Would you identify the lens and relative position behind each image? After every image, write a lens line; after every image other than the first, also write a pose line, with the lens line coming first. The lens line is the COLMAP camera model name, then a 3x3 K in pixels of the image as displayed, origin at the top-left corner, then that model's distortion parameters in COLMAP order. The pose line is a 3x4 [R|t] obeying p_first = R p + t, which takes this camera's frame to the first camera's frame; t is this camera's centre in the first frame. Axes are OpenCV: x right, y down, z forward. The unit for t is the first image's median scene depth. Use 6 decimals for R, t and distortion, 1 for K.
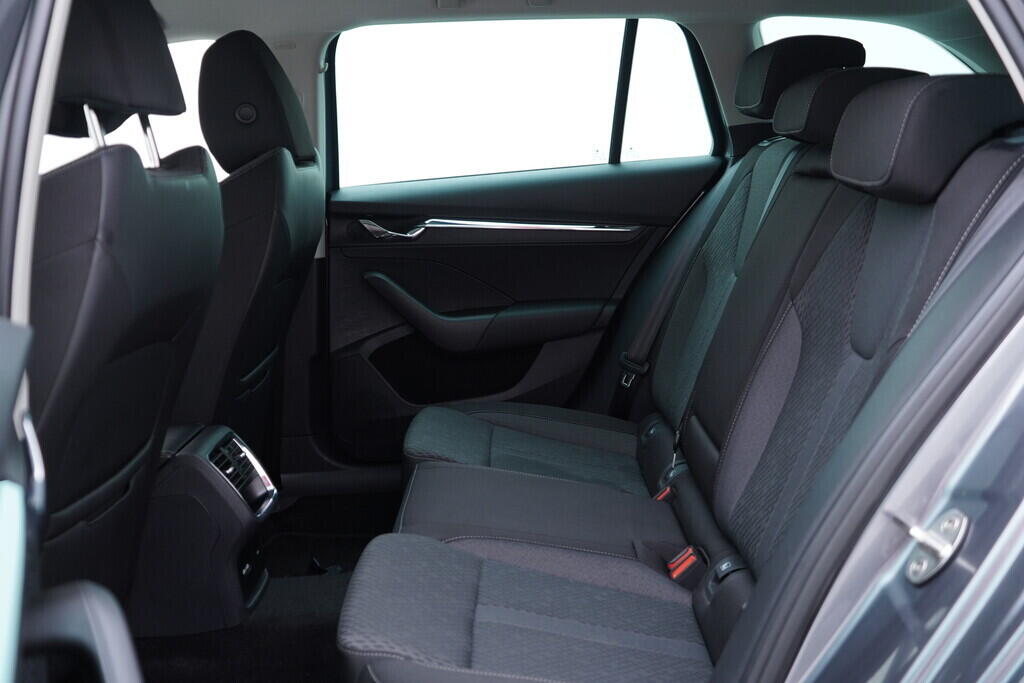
lens RADIAL K [[1051.3, 0, 512.0], [0, 1051.3, 341.5], [0, 0, 1]] dist [0.001811, -0.000860]
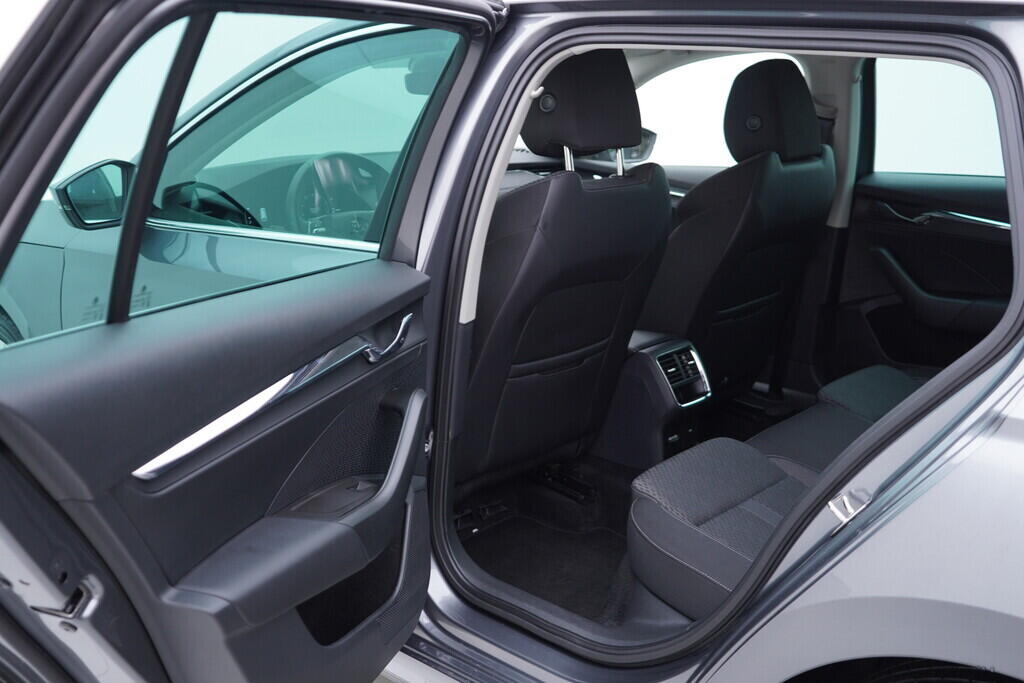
lens RADIAL K [[1051.3, 0, 512.0], [0, 1051.3, 341.5], [0, 0, 1]] dist [0.001811, -0.000860]
pose [[0.735015, 0.235451, -0.635858, 0.406618], [-0.169301, 0.971799, 0.164144, -0.099659], [0.656574, -0.012997, 0.754149, -0.220057]]
